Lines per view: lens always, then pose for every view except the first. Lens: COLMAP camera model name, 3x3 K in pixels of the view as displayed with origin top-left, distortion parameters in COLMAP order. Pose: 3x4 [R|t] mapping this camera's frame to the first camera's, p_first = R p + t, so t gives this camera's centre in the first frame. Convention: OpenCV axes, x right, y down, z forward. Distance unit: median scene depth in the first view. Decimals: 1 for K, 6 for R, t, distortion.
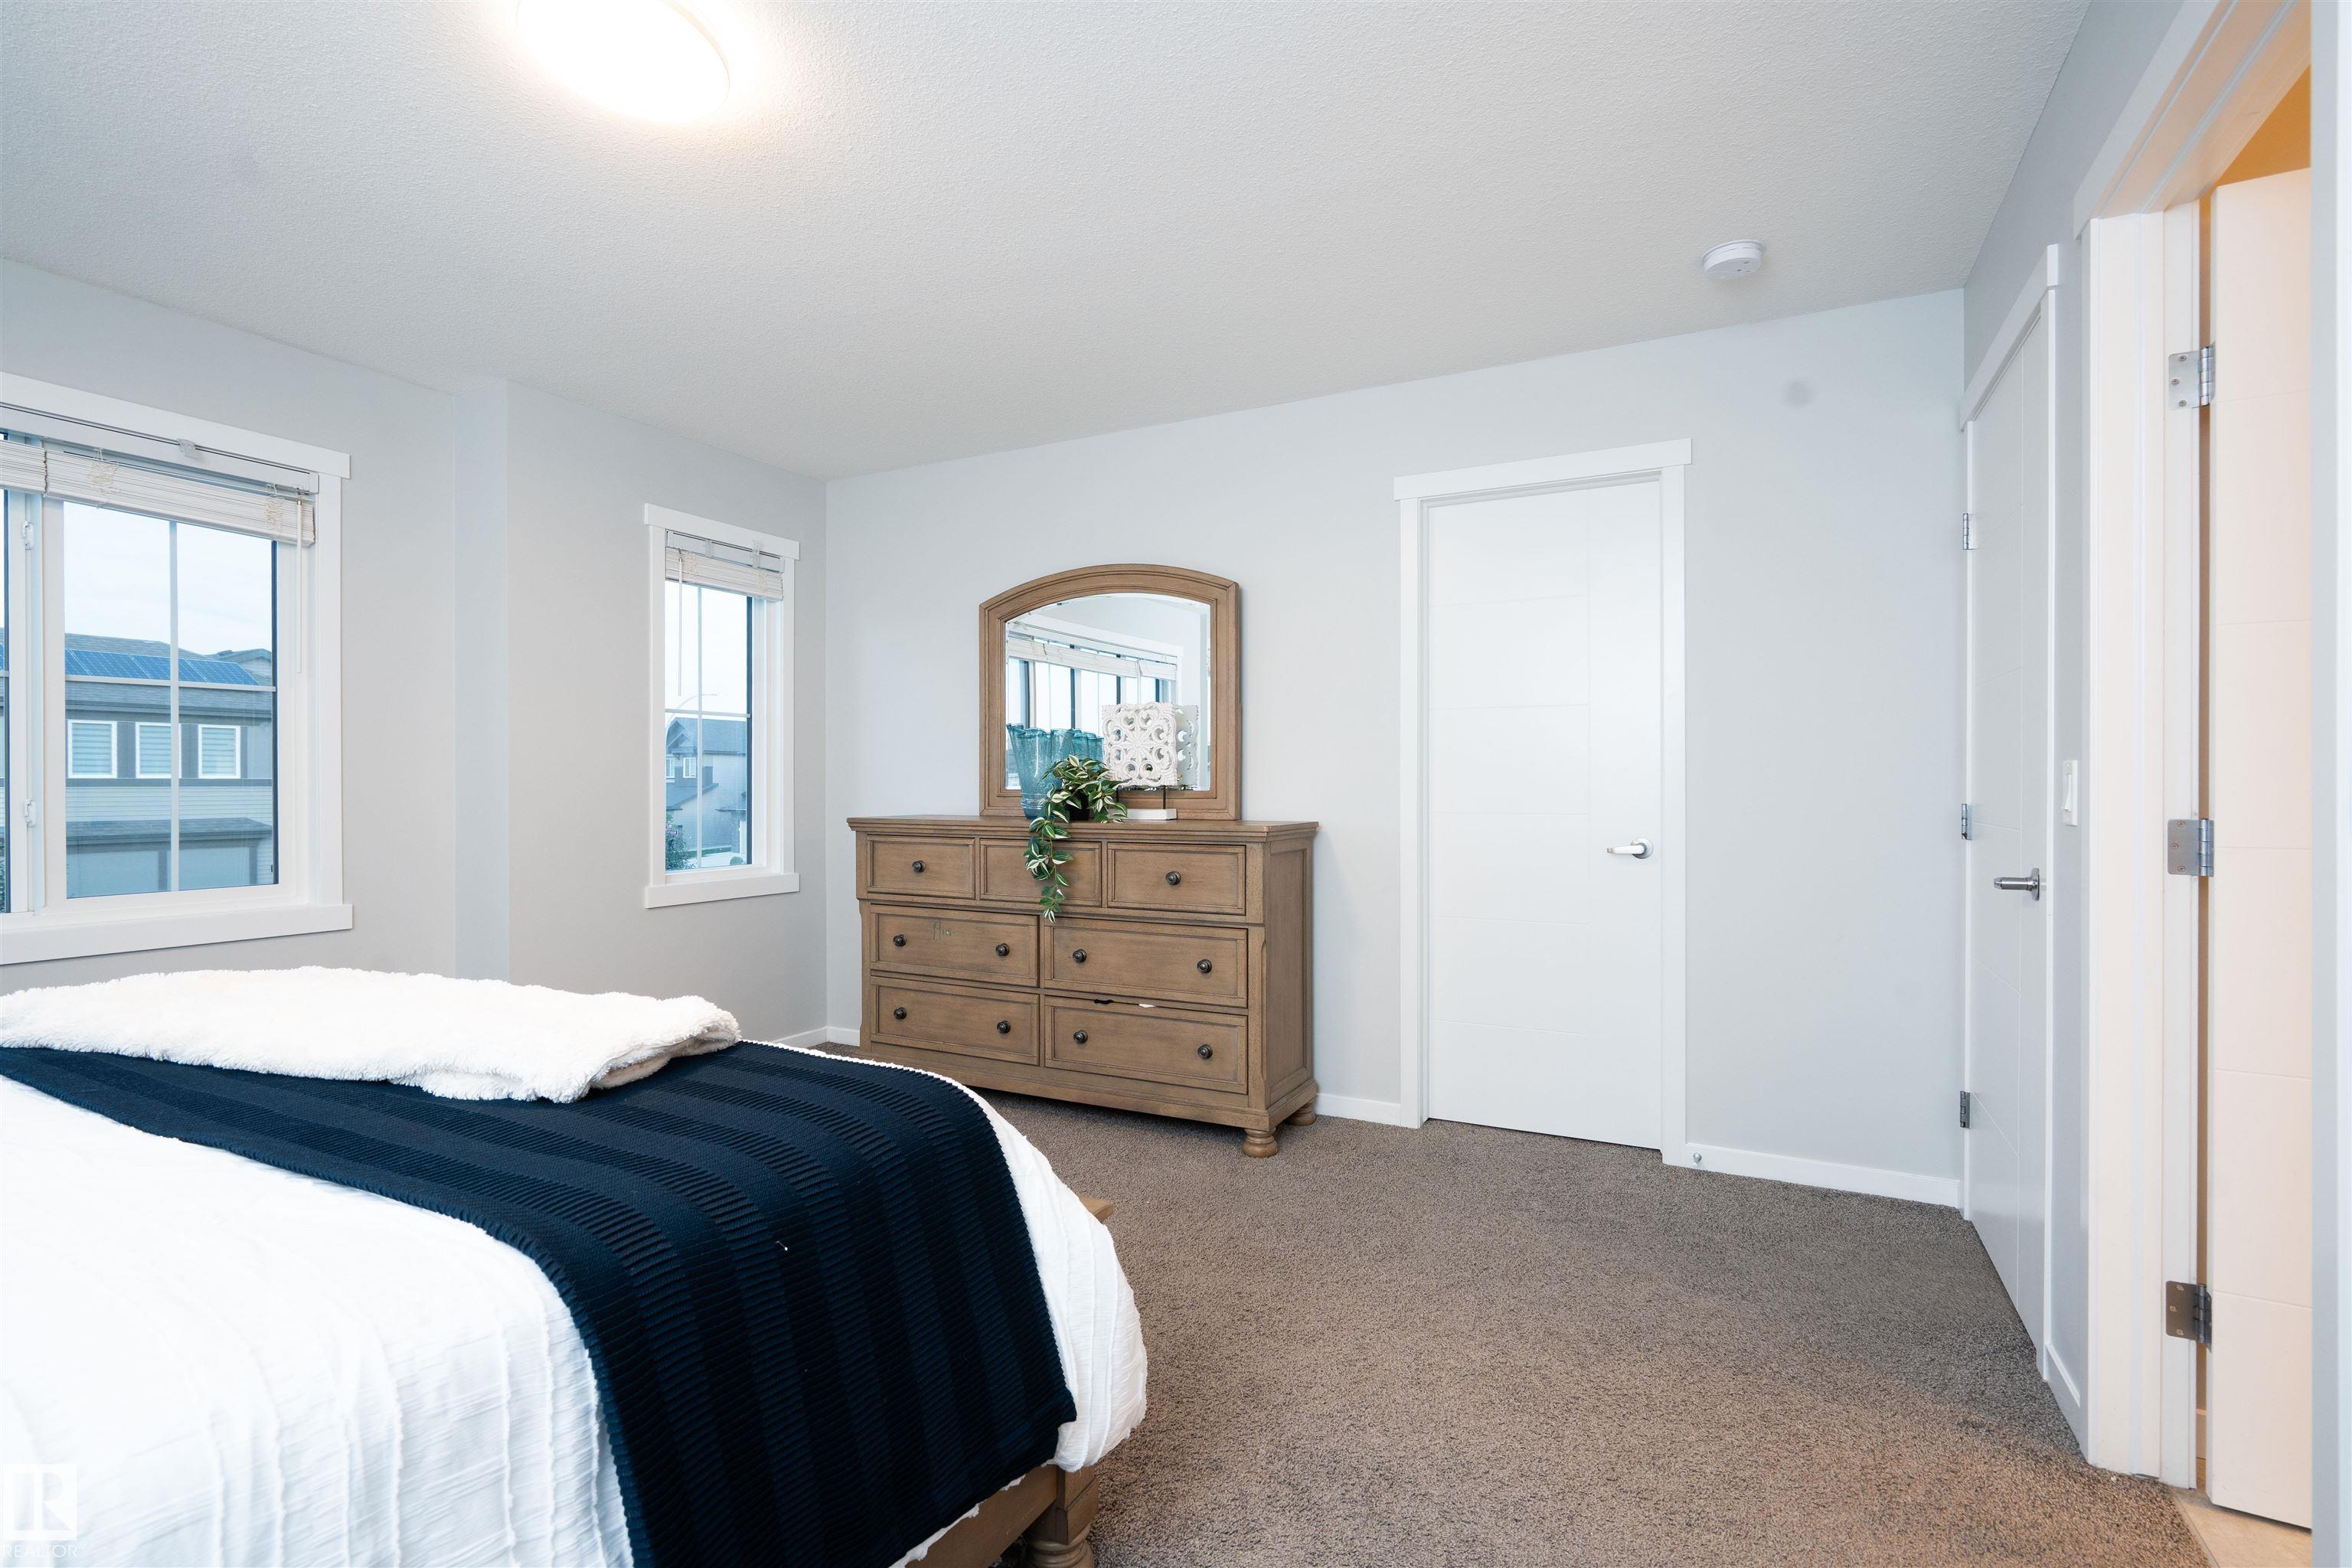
lens RADIAL K [[1084.4, 0, 1134.0], [0, 1084.4, 785.2], [0, 0, 1]] dist [-0.009512, 0.003914]
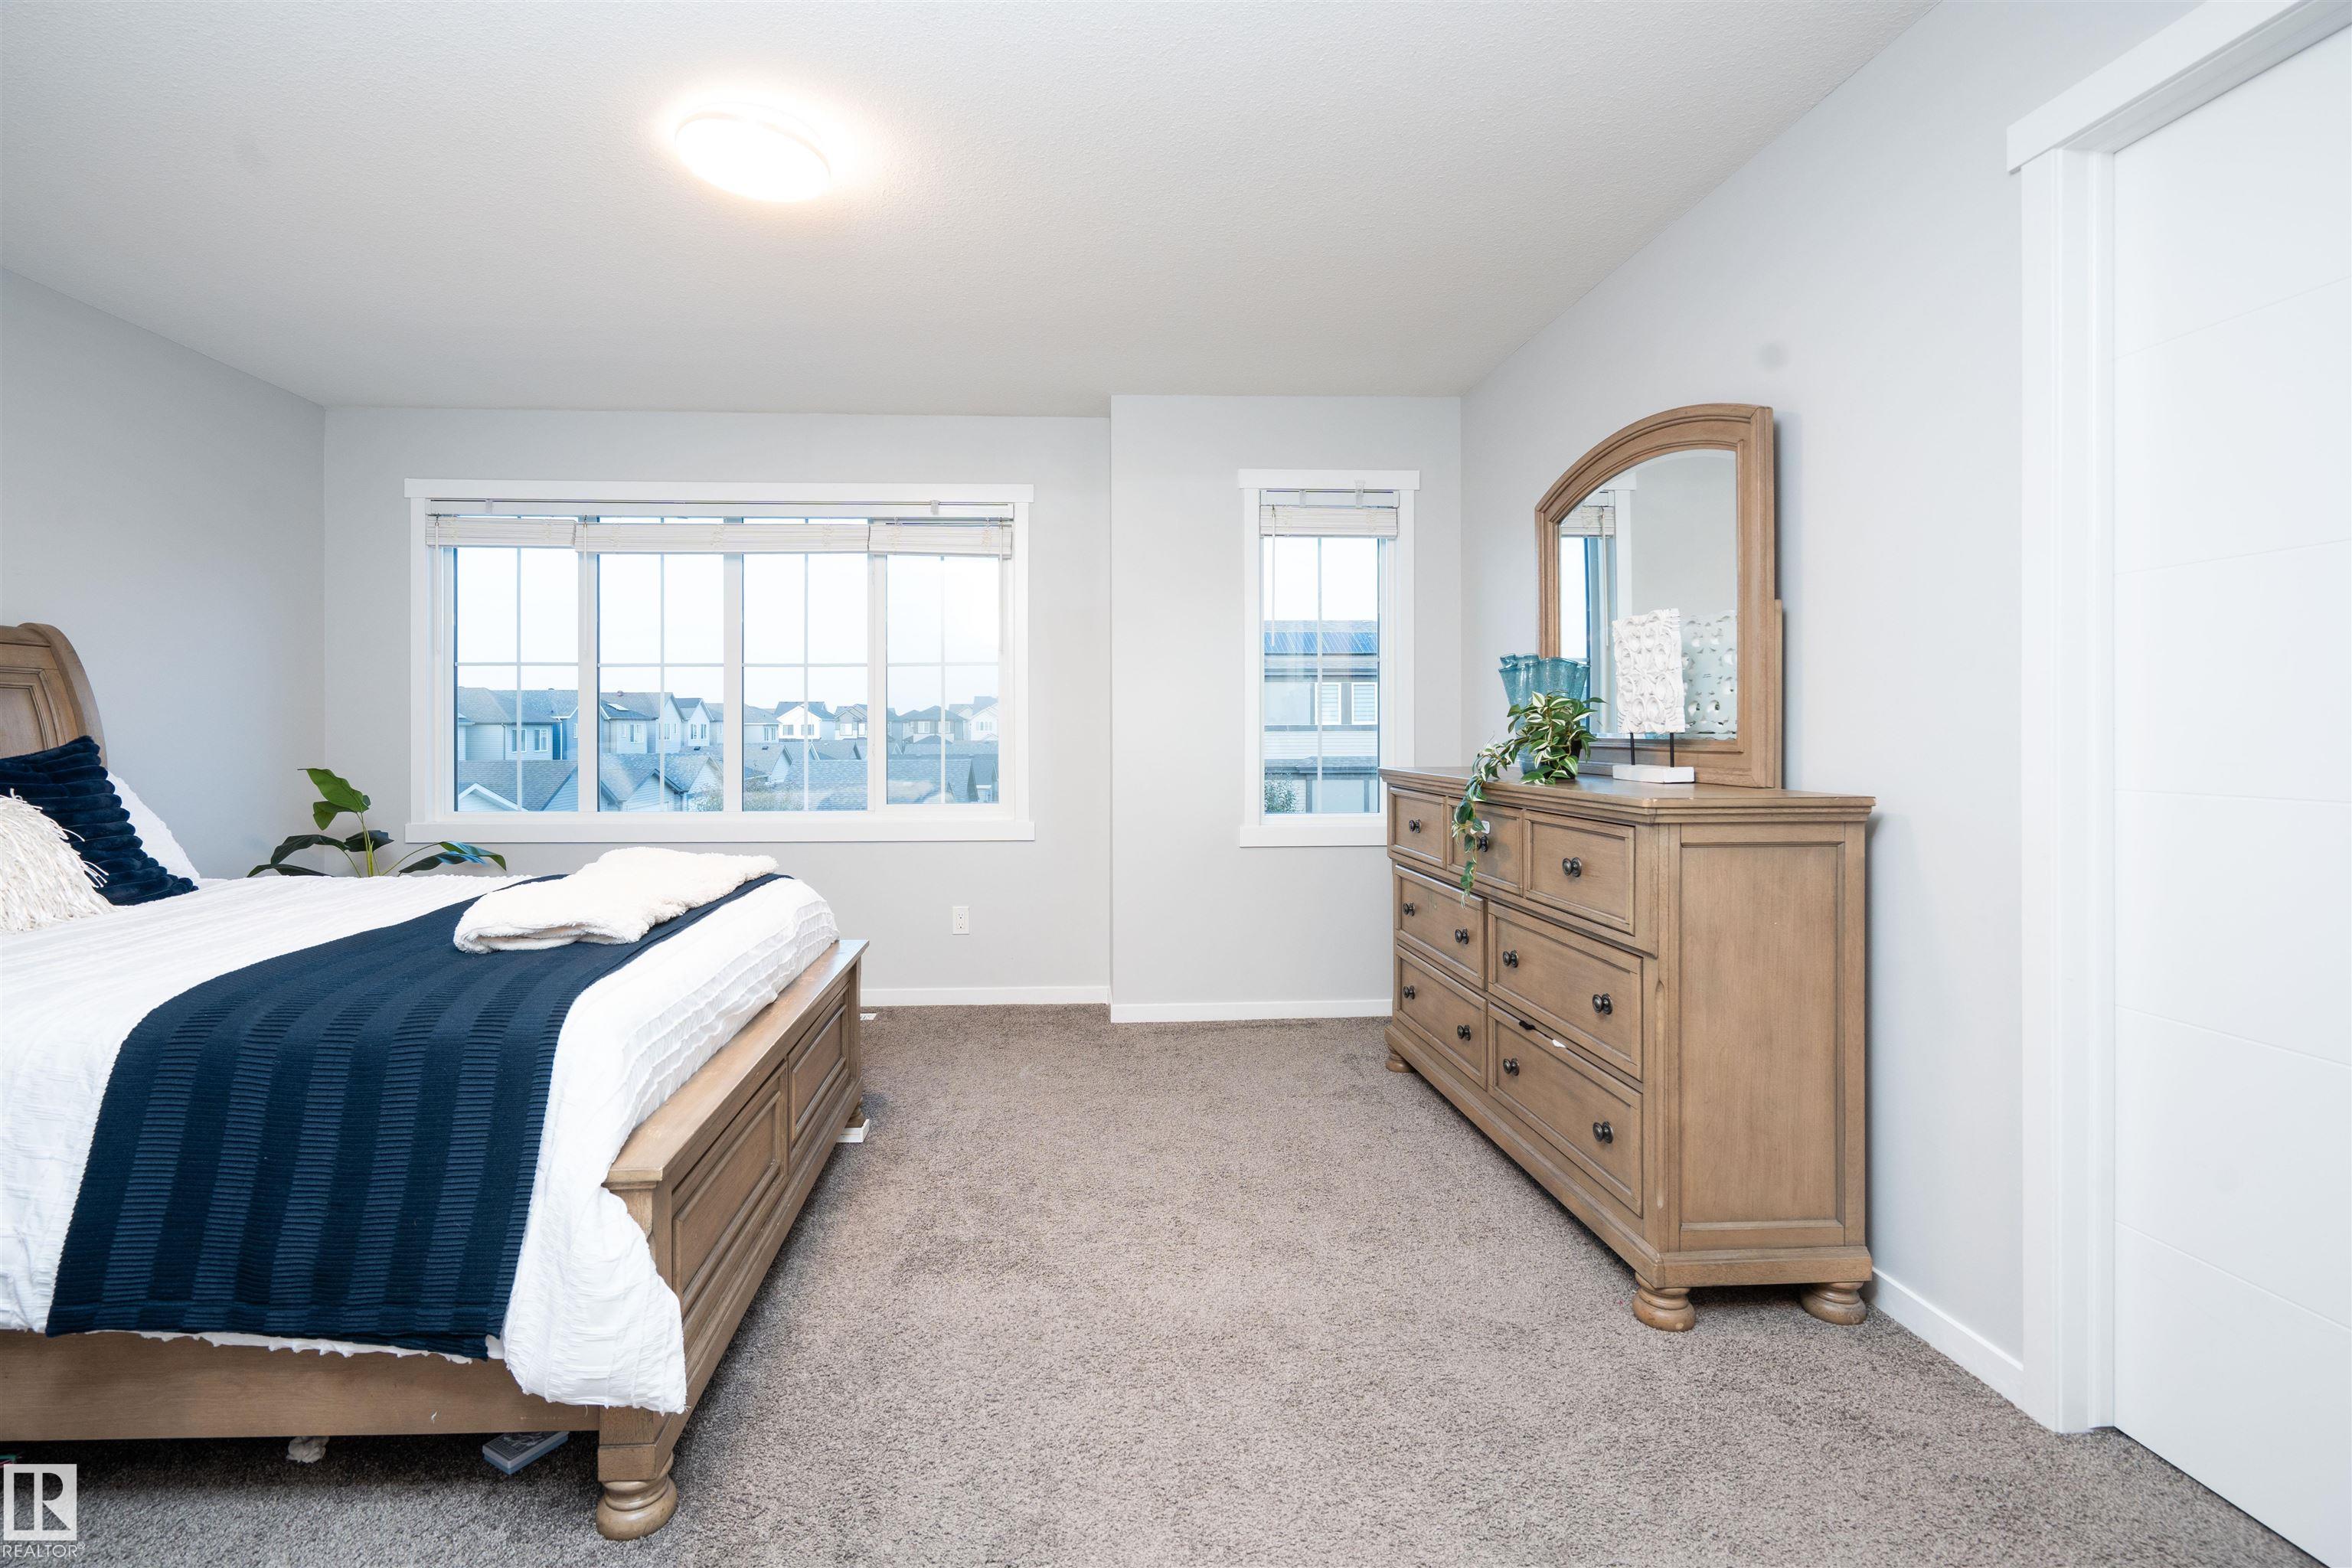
lens RADIAL K [[1084.4, 0, 1103.3], [0, 1084.4, 732.9], [0, 0, 1]] dist [-0.009512, 0.003914]
pose [[0.525176, -0.000715, -0.850994, 0.414952], [0.004943, 0.999985, 0.002210, -0.002765], [0.850980, -0.005367, 0.525171, 0.339944]]
